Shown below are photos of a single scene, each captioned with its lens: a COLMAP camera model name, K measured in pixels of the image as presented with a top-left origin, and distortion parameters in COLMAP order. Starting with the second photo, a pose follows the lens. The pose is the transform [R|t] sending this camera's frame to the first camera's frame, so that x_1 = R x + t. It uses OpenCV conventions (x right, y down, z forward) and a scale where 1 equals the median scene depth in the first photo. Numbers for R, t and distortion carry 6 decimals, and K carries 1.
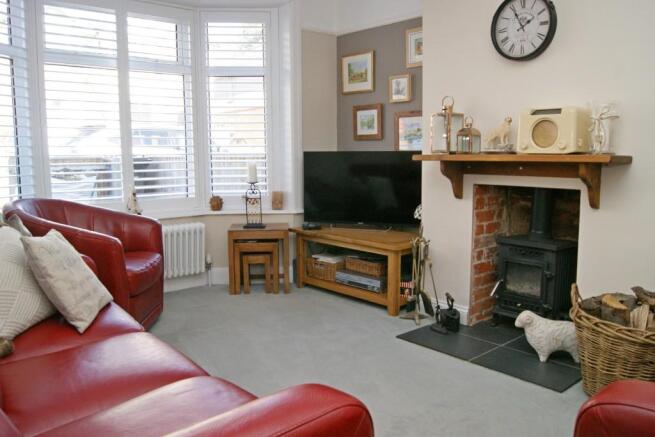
lens RADIAL K [[526.0, 0, 327.5], [0, 526.0, 218.5], [0, 0, 1]] dist [-0.075760, 0.004104]
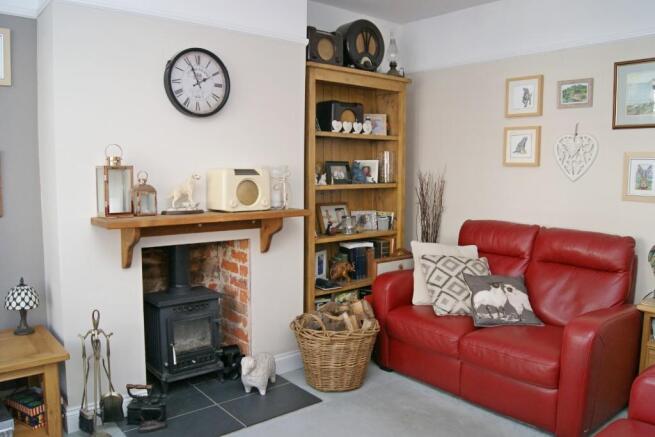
lens RADIAL K [[526.0, 0, 327.5], [0, 526.0, 218.5], [0, 0, 1]] dist [-0.075760, 0.004104]
pose [[0.011034, -0.090302, 0.995853, -0.643720], [0.112796, 0.989670, 0.088491, -0.176417], [-0.993557, 0.111352, 0.021105, 0.765588]]
